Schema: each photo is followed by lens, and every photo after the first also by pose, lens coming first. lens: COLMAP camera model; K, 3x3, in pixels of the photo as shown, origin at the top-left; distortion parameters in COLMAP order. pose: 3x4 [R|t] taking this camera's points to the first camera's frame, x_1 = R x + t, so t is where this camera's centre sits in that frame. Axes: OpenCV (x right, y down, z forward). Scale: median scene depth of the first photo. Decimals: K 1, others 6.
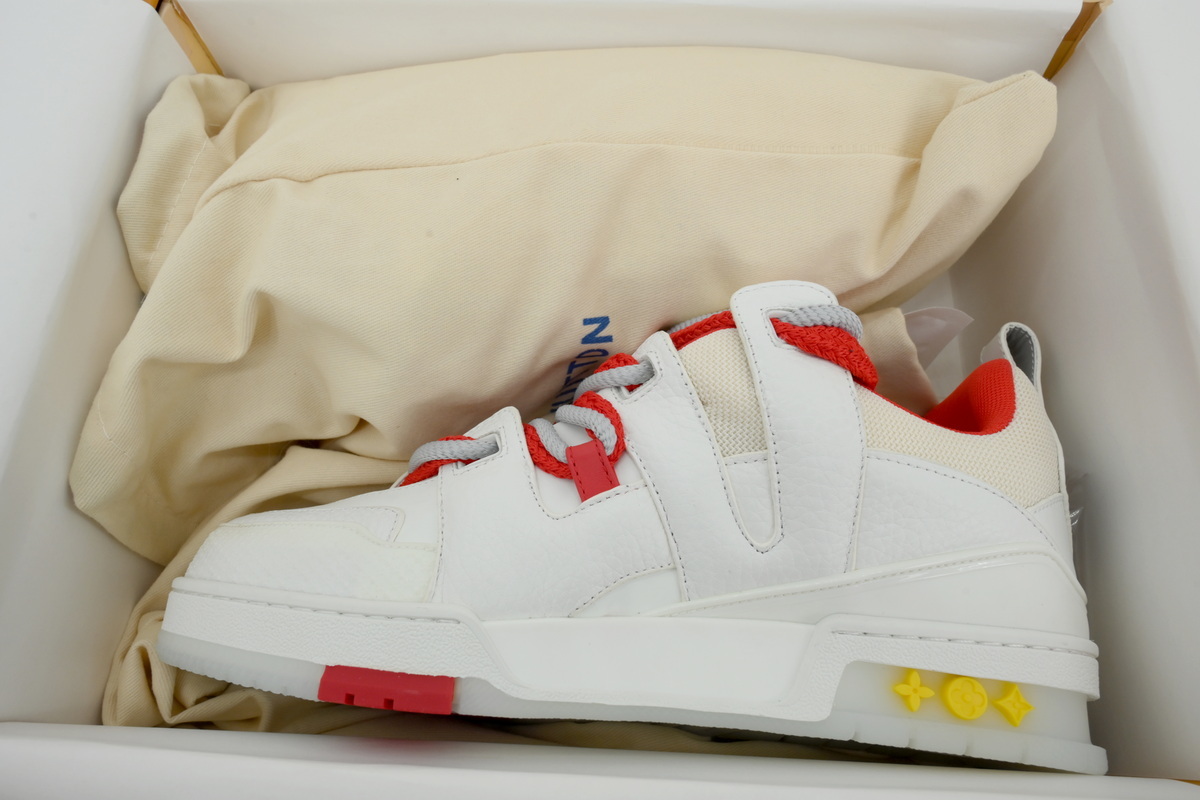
lens RADIAL K [[807.8, 0, 600.0], [0, 807.8, 400.0], [0, 0, 1]] dist [0.004447, -0.000309]
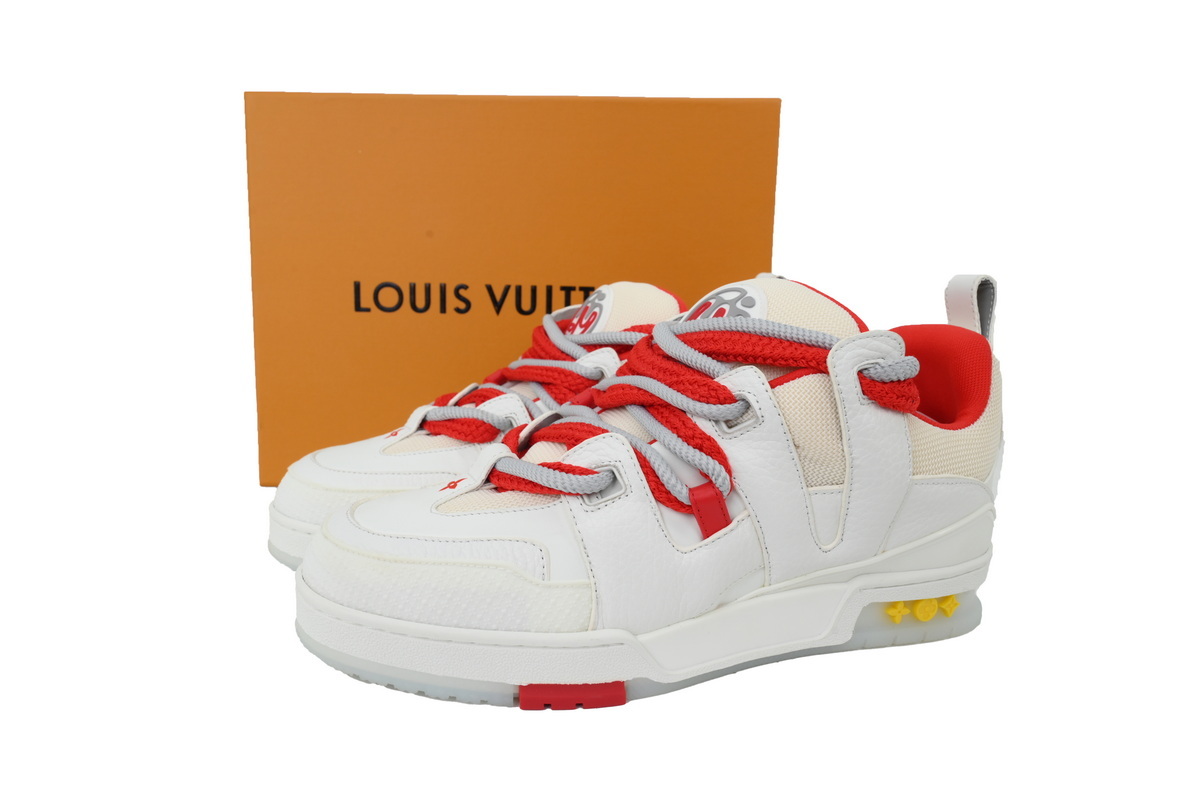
lens RADIAL K [[807.8, 0, 600.0], [0, 807.8, 400.0], [0, 0, 1]] dist [0.004447, -0.000309]
pose [[0.950396, -0.104117, 0.293100, -0.507544], [-0.071578, 0.843814, 0.531840, -0.690175], [-0.302696, -0.526438, 0.794505, 0.168827]]
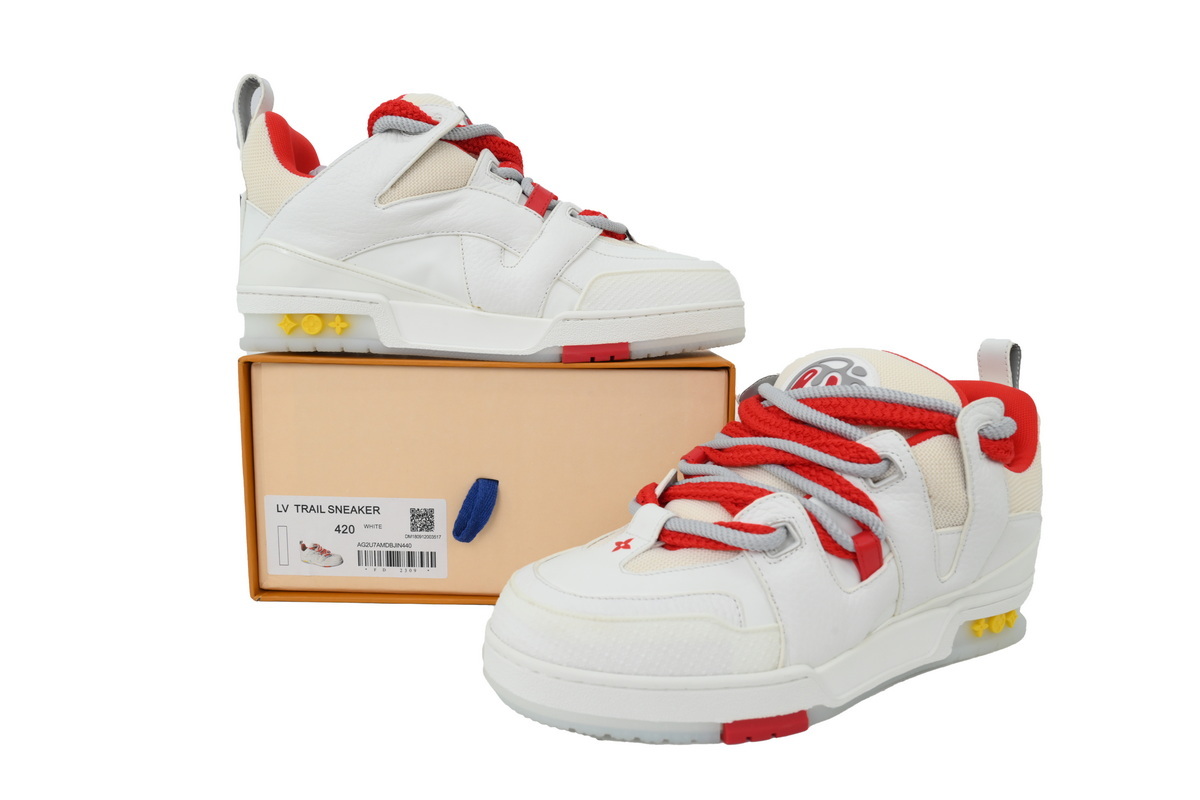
lens RADIAL K [[807.8, 0, 600.0], [0, 807.8, 400.0], [0, 0, 1]] dist [0.004447, -0.000309]
pose [[0.873142, -0.124121, 0.471399, -1.063522], [-0.142019, 0.860317, 0.489576, -0.781672], [-0.466320, -0.494417, 0.733551, 0.307911]]
